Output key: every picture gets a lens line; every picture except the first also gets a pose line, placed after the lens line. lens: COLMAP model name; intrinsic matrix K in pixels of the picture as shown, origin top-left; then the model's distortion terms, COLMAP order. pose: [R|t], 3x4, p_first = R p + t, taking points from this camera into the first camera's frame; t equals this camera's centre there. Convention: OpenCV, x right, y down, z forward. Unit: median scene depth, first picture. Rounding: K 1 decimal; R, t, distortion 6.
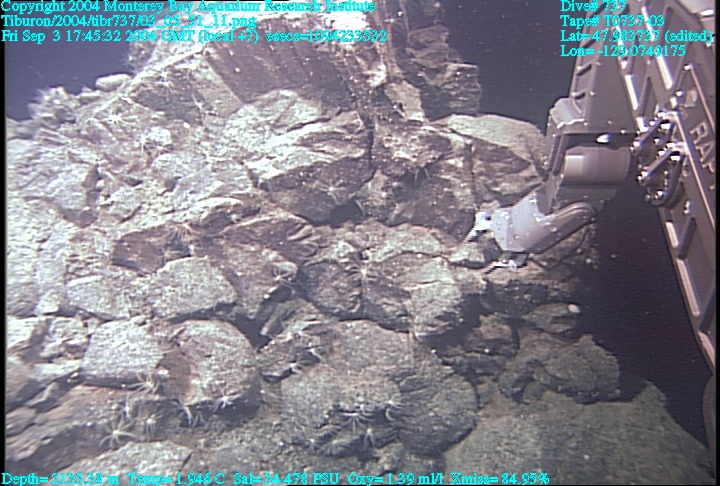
lens RADIAL K [[489.6, 0, 360.1], [0, 489.6, 240.6], [0, 0, 1]] dist [-0.011176, 0.006794]
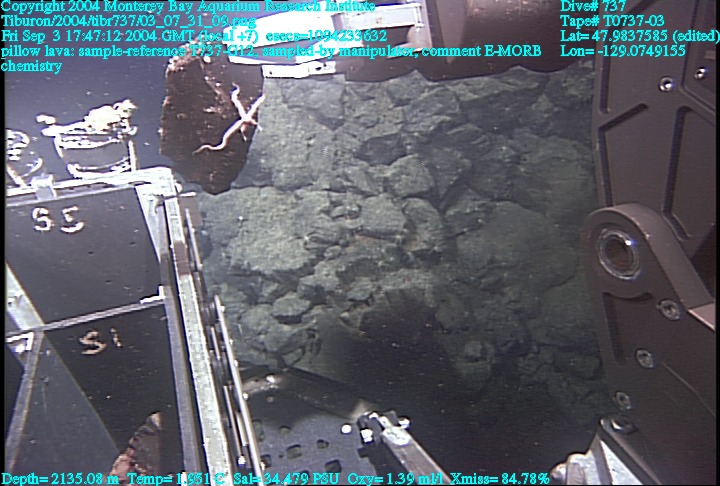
lens RADIAL K [[489.6, 0, 358.7], [0, 489.6, 245.2], [0, 0, 1]] dist [-0.011176, 0.006794]
pose [[0.998540, 0.050739, -0.018551, -0.450416], [-0.043819, 0.961517, 0.271230, -0.095121], [0.031599, -0.270021, 0.962336, -0.480107]]
